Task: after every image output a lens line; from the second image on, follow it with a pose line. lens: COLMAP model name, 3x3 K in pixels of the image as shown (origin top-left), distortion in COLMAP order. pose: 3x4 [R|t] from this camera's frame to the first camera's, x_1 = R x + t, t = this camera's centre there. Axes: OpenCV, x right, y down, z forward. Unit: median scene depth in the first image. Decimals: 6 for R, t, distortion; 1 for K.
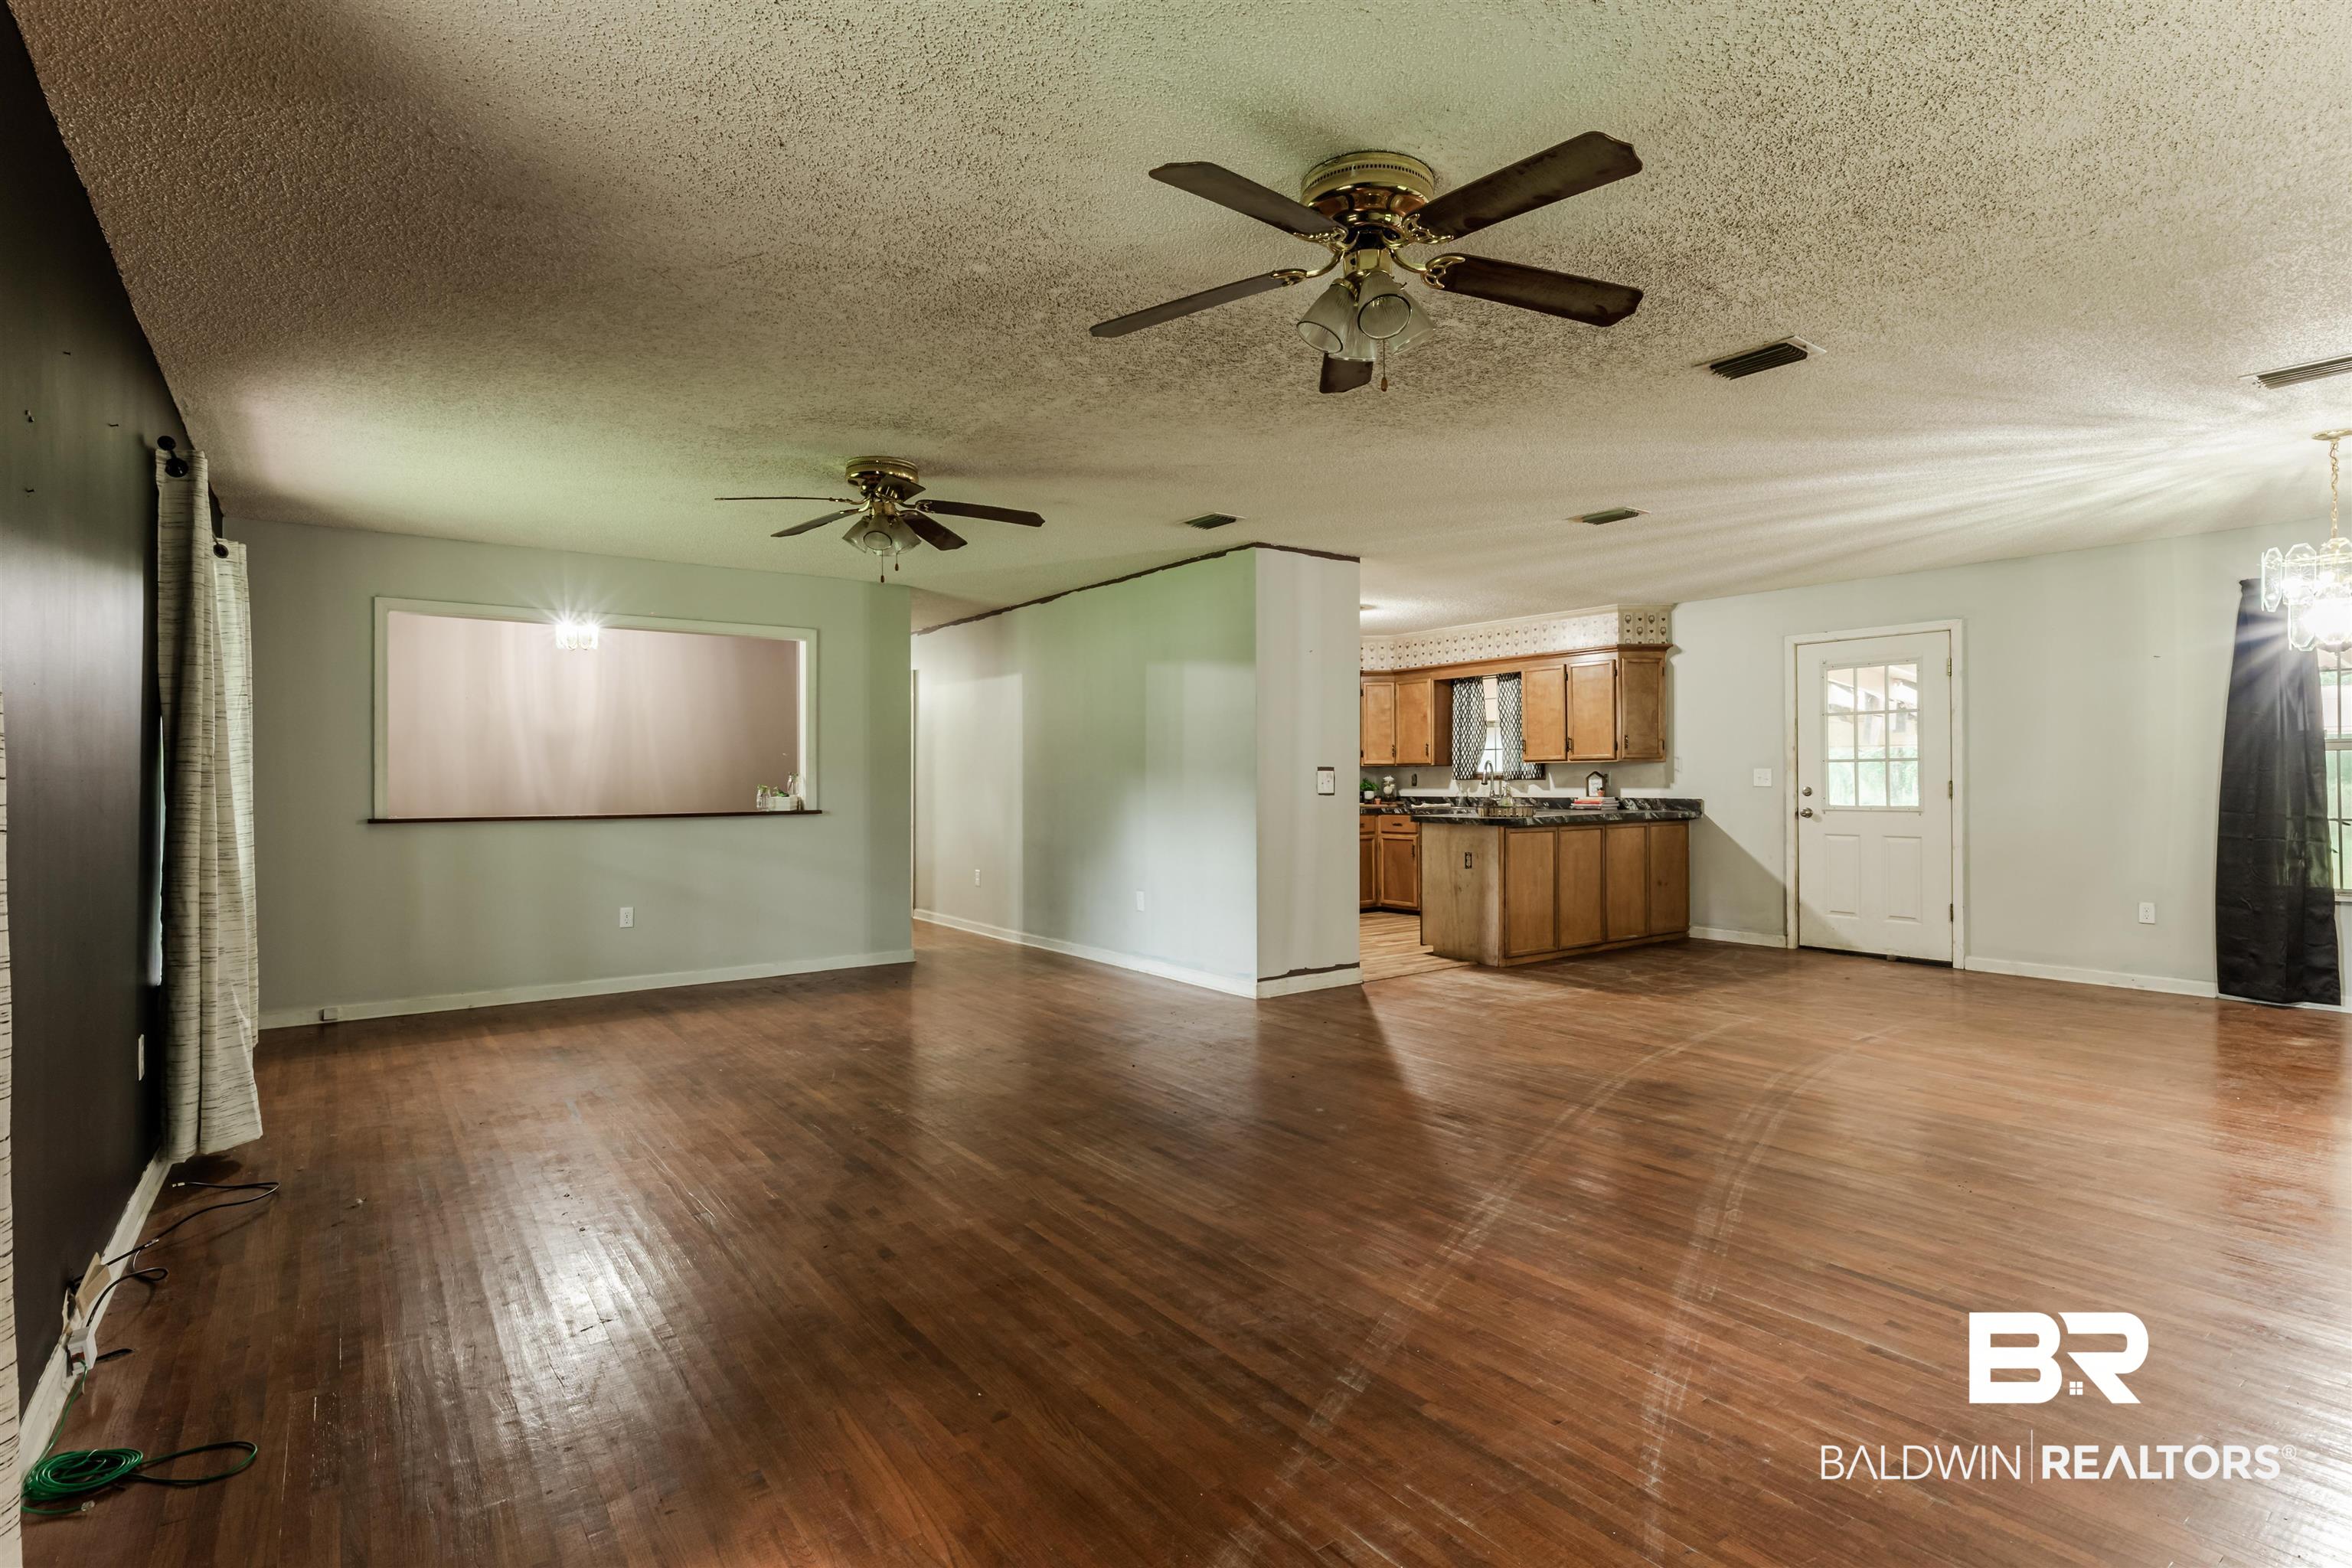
lens RADIAL K [[1098.0, 0, 1213.4], [0, 1098.0, 771.5], [0, 0, 1]] dist [-0.009634, 0.000021]
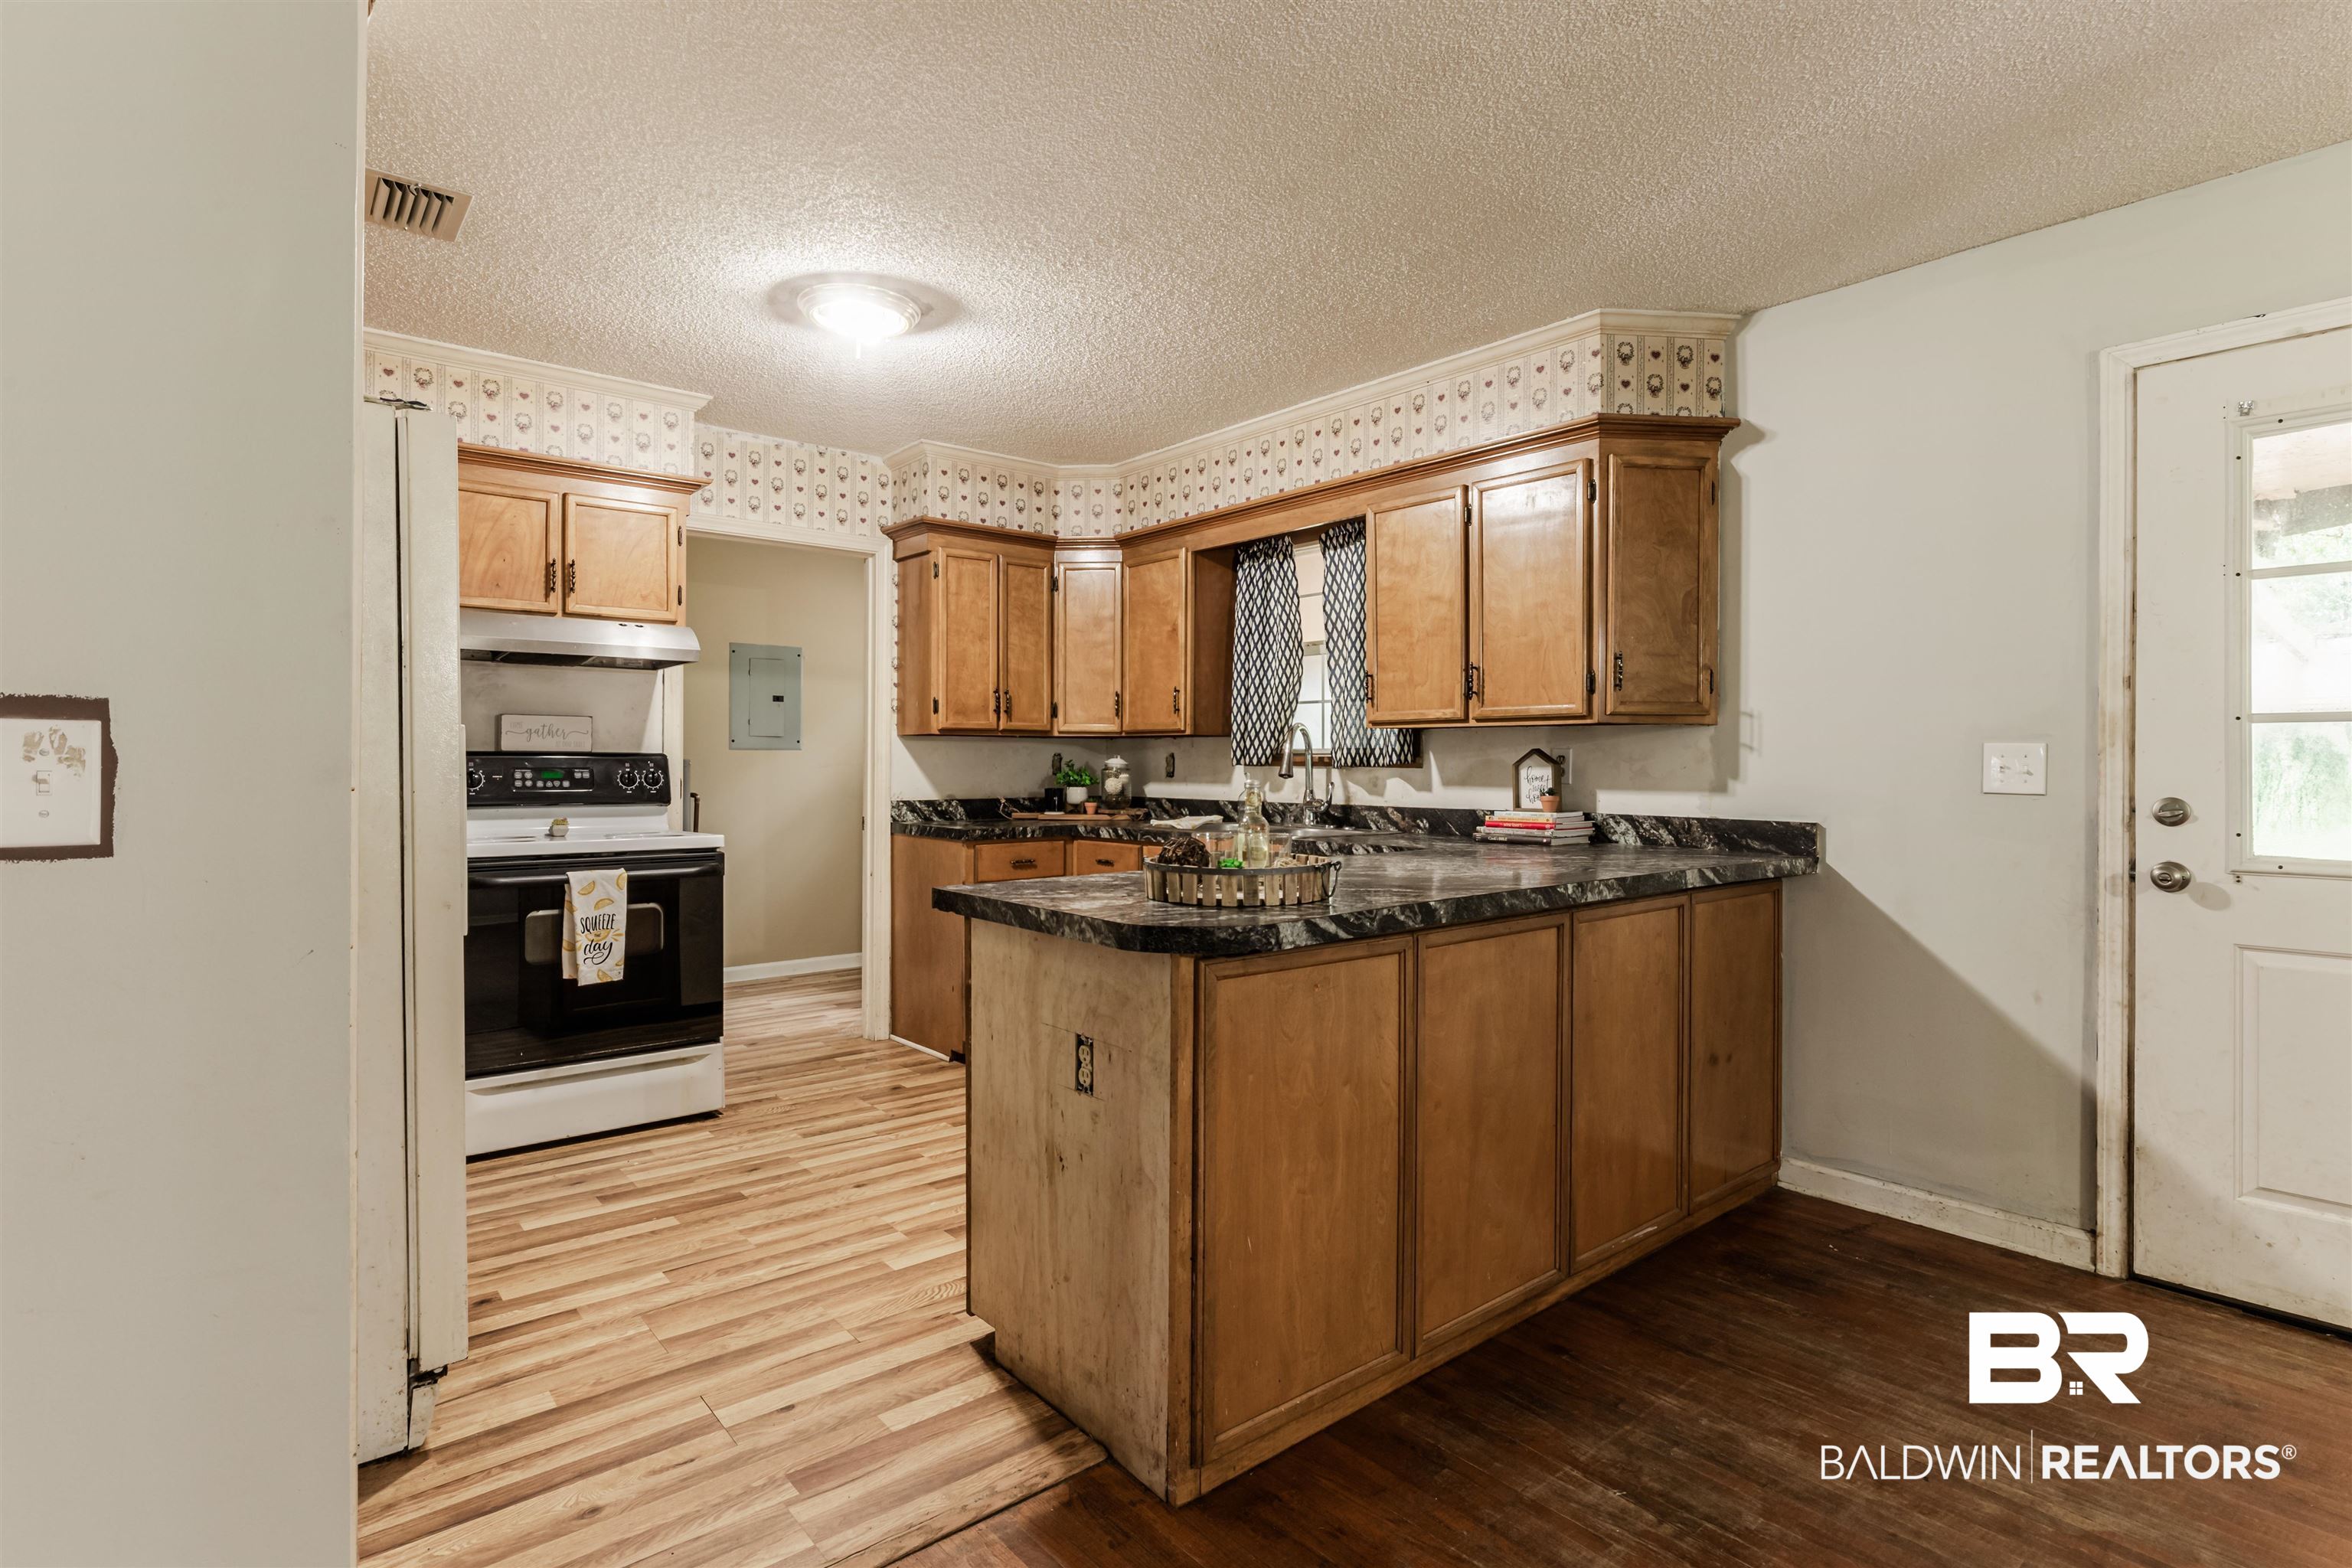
lens RADIAL K [[1135.9, 0, 1185.5], [0, 1135.9, 760.8], [0, 0, 1]] dist [0.000921, 0.000459]
pose [[0.998892, 0.007889, 0.046396, 0.225250], [-0.008229, 0.999941, 0.007132, 0.002812], [-0.046337, -0.007506, 0.998898, 0.662716]]
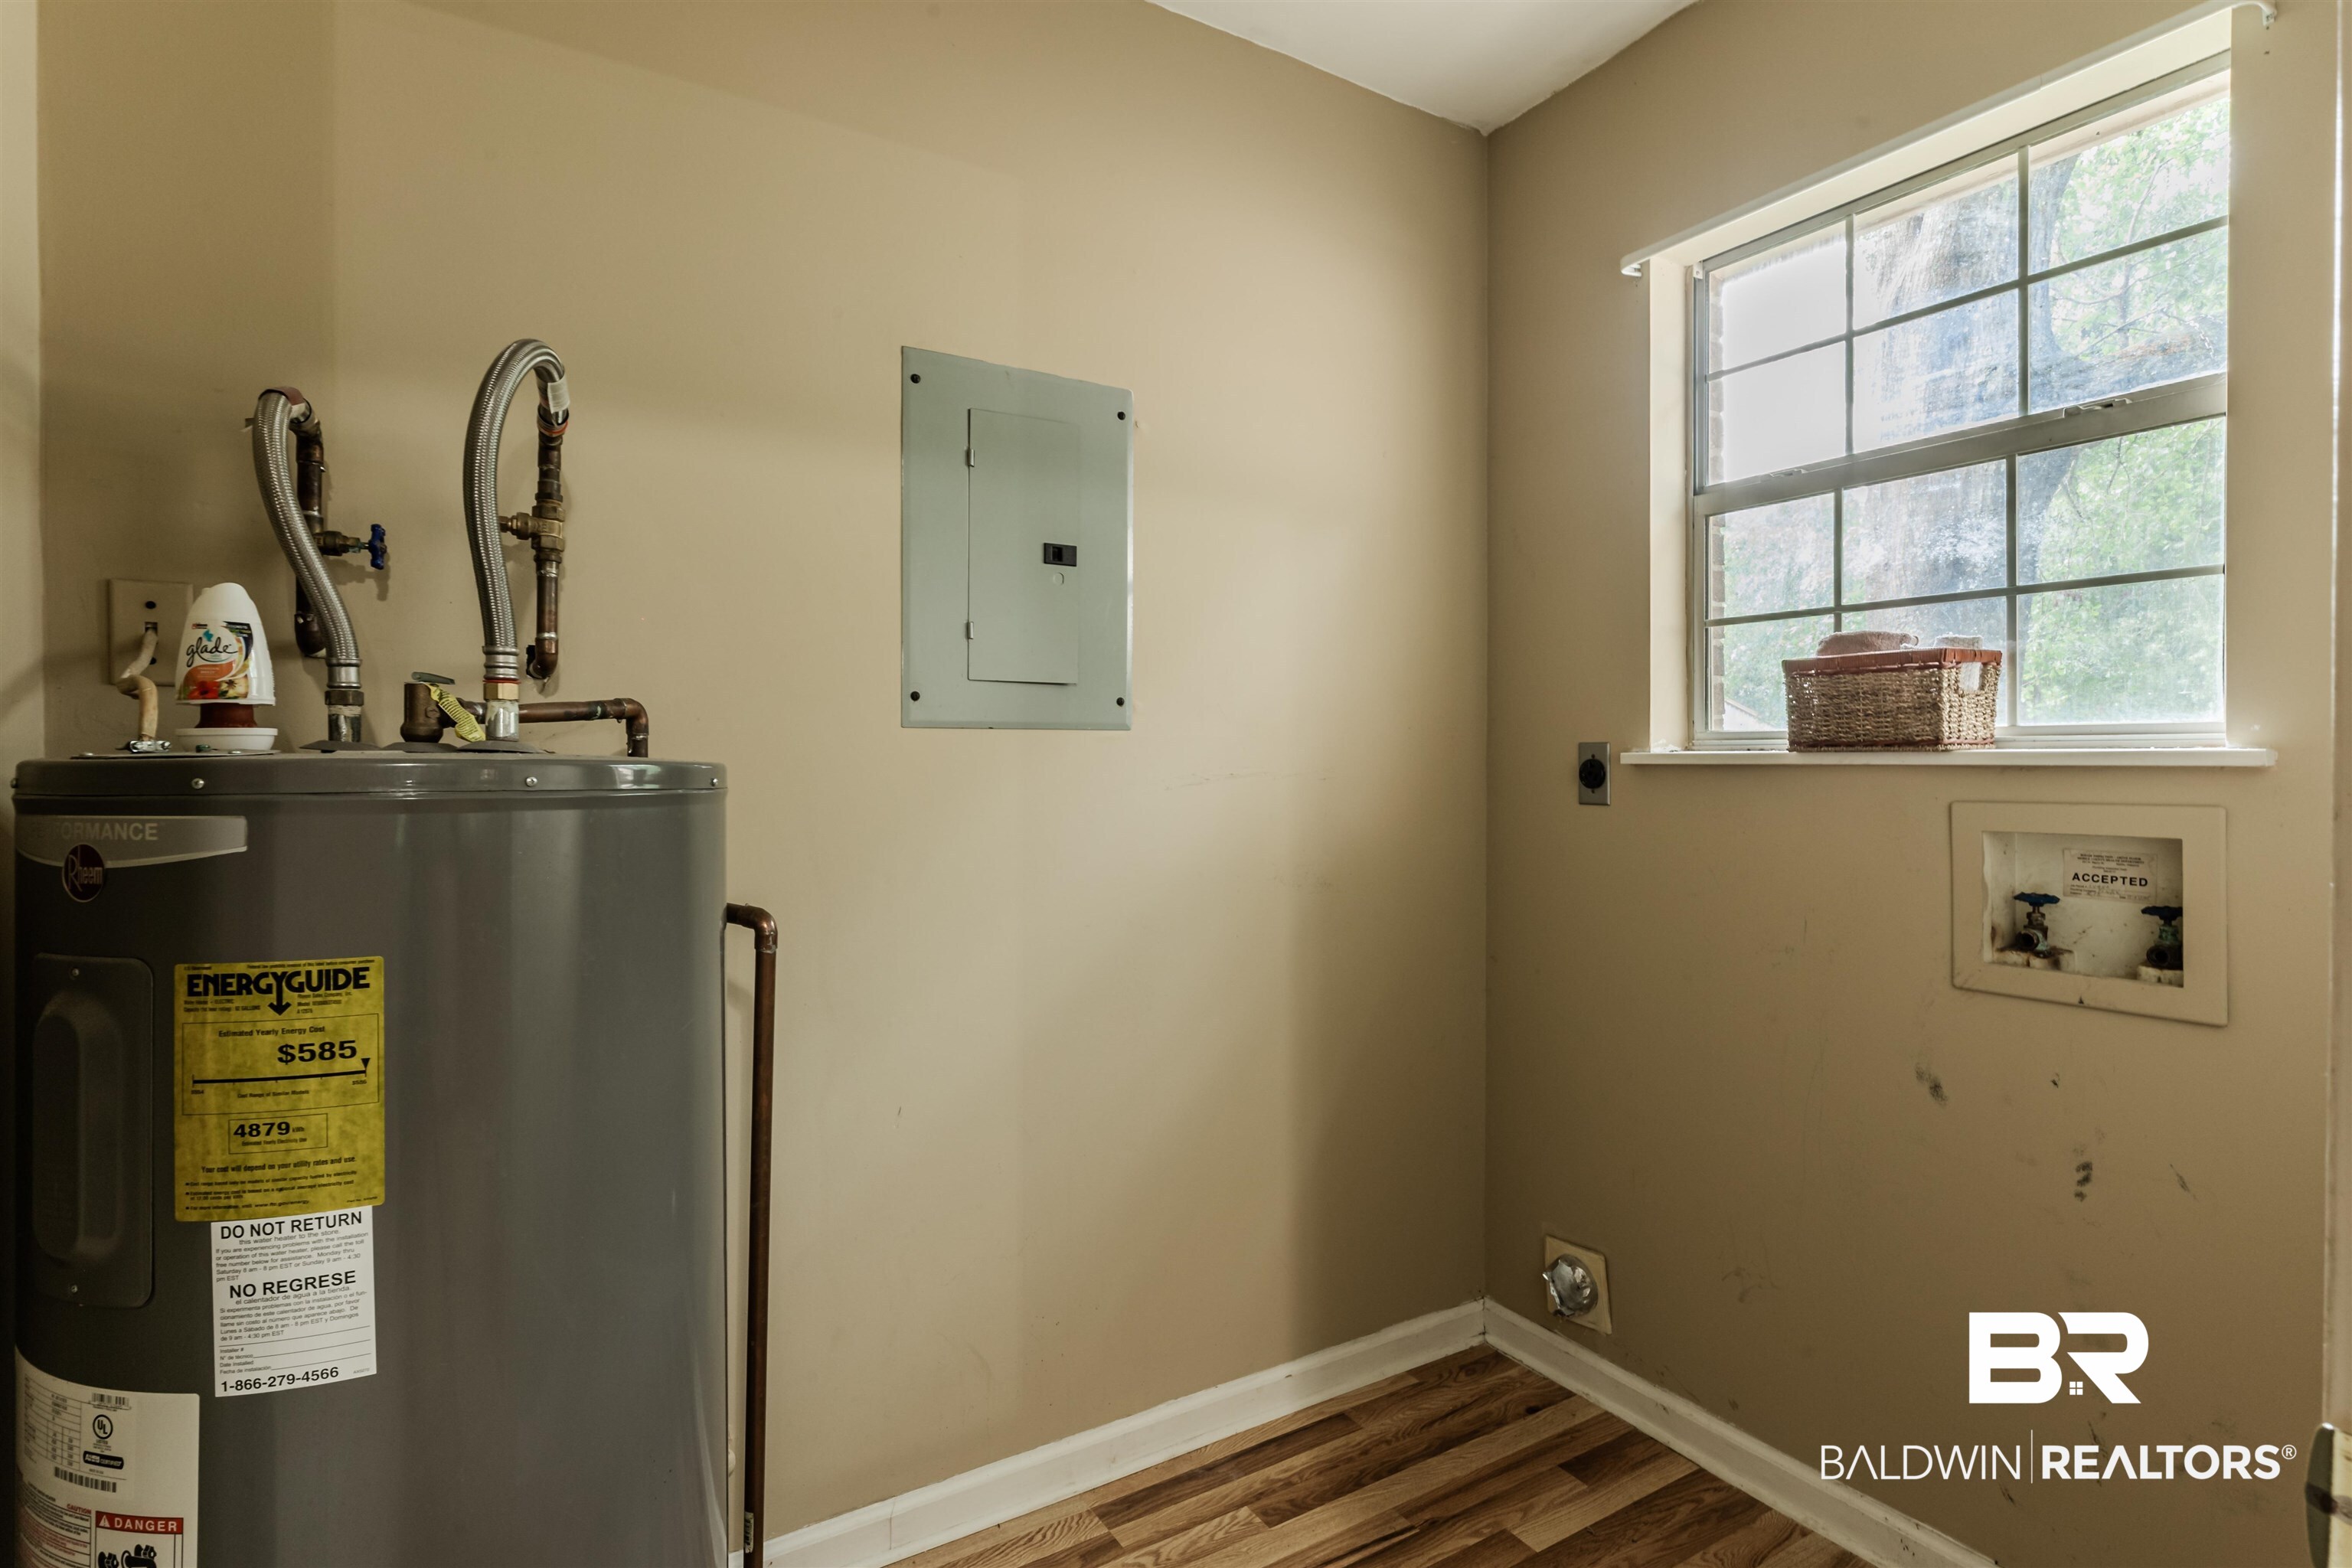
lens RADIAL K [[1162.1, 0, 1169.3], [0, 1162.1, 773.5], [0, 0, 1]] dist [-0.001262, 0.000924]
pose [[0.993555, 0.008232, -0.113055, 0.016890], [-0.005974, 0.999776, 0.020299, 0.007643], [0.113197, -0.019493, 0.993381, 1.260995]]
